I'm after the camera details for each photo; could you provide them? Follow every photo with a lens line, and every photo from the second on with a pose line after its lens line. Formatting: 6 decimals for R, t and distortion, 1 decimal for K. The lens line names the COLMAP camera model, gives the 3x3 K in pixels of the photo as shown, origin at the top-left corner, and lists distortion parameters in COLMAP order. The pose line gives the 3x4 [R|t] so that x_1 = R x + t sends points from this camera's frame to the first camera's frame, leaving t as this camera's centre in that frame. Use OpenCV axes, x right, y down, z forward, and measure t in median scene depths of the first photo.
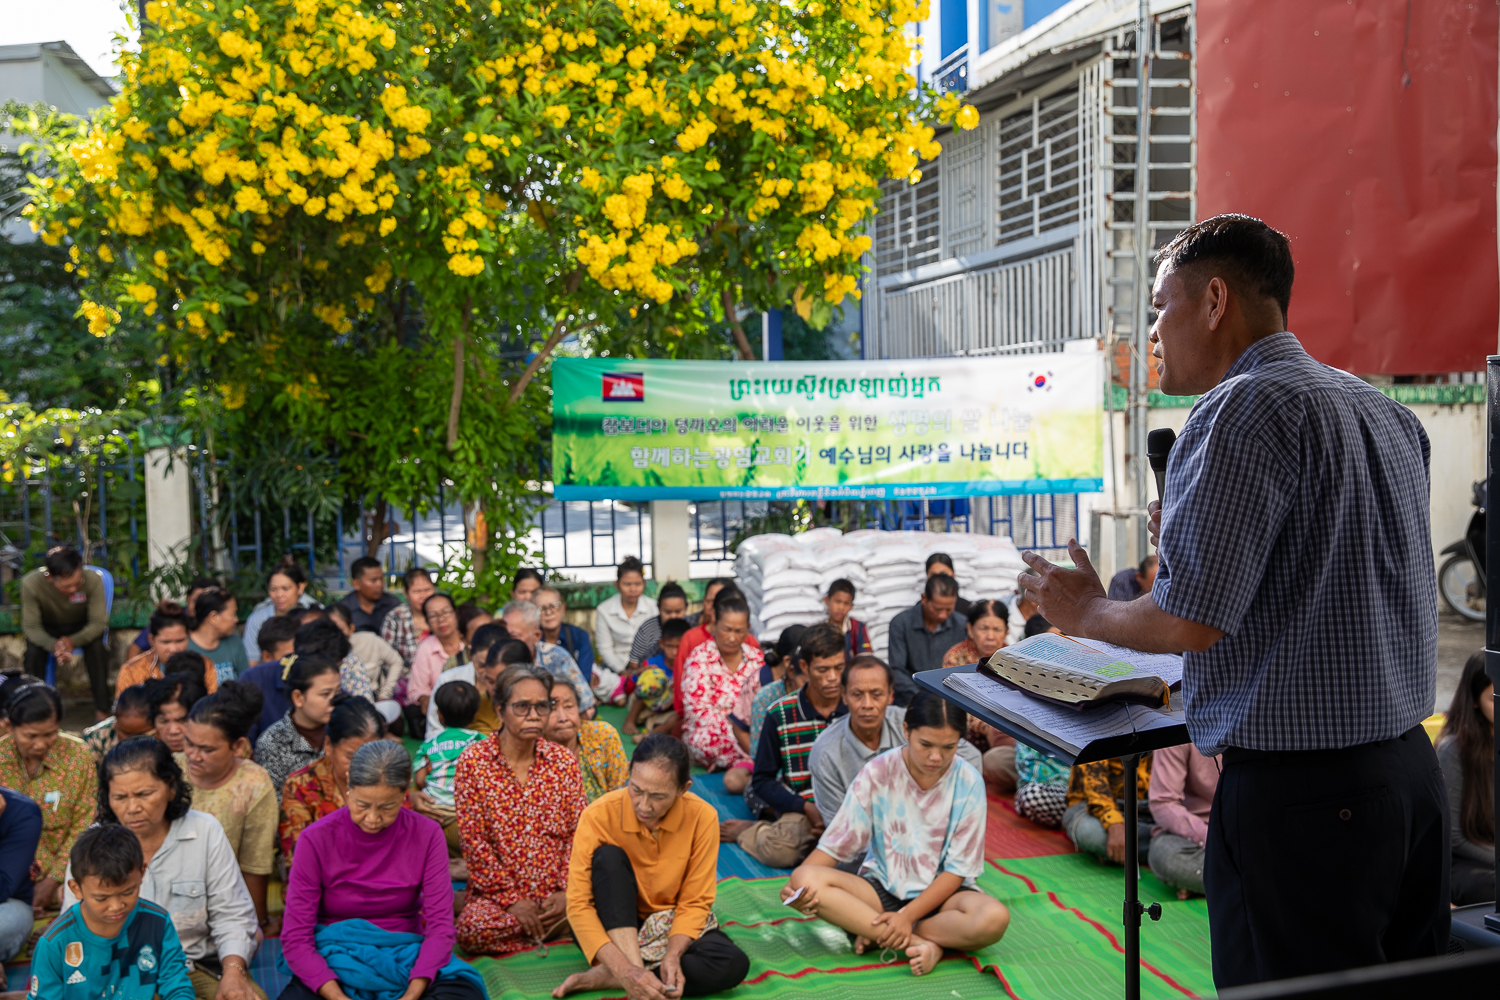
lens RADIAL K [[1678.5, 0, 744.6], [0, 1678.5, 502.3], [0, 0, 1]] dist [0.050893, 0.000000]
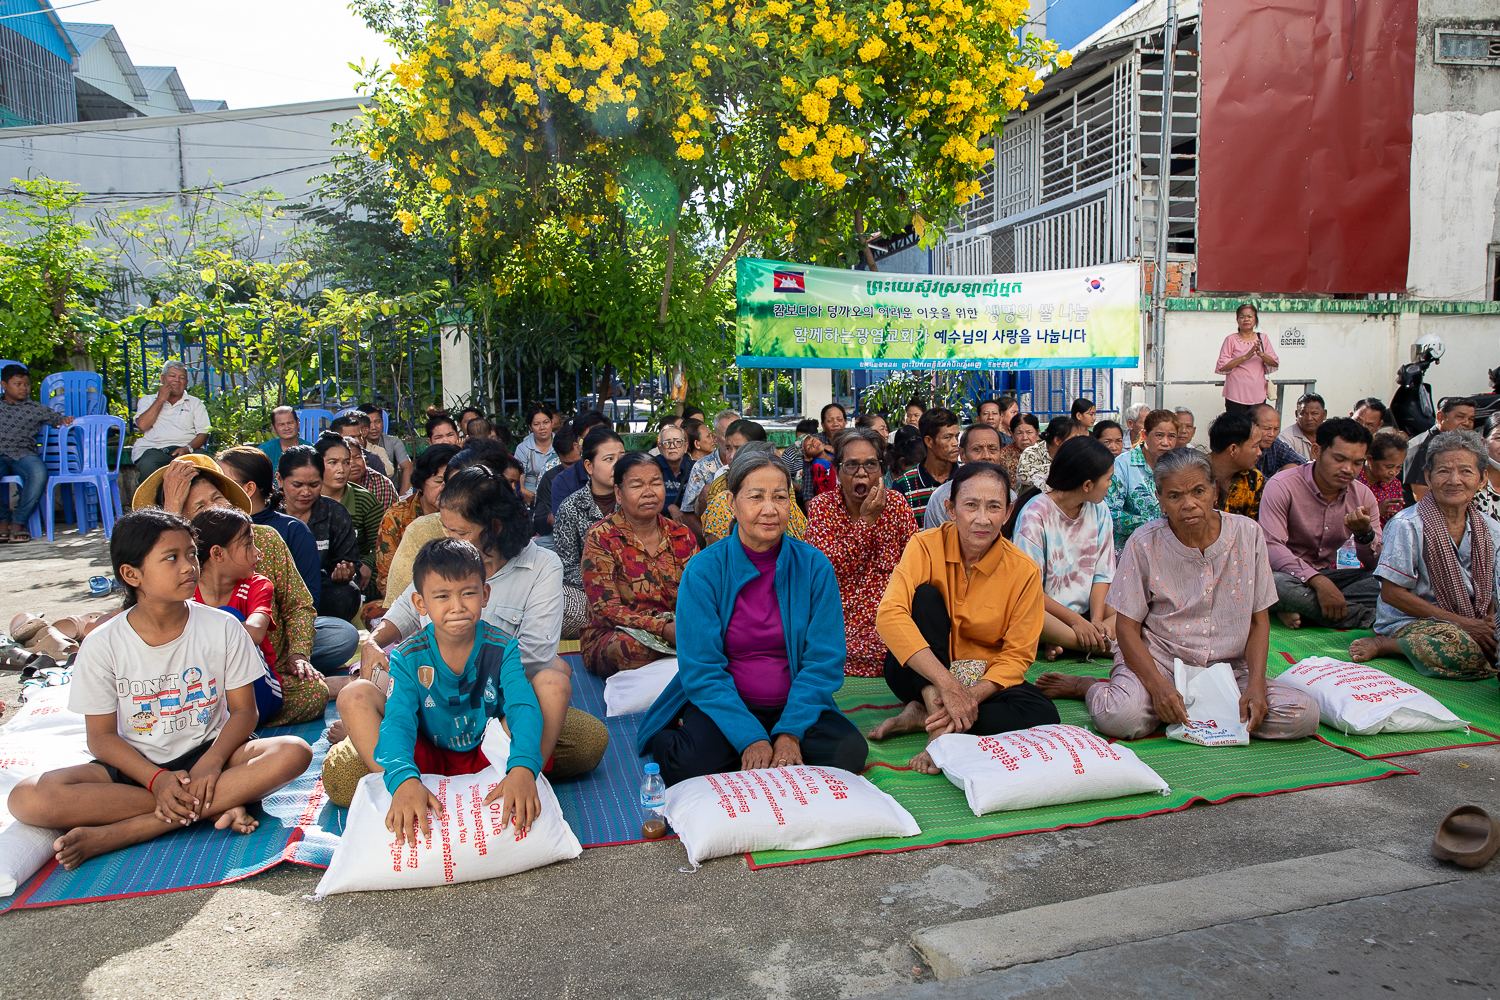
lens RADIAL K [[1030.6, 0, 743.7], [0, 1030.6, 509.1], [0, 0, 1]] dist [-0.096208, 0.058947]
pose [[0.999005, 0.009242, -0.043642, -0.074466], [-0.006716, 0.998313, 0.057681, 0.068960], [0.044101, -0.057330, 0.997381, 0.185576]]
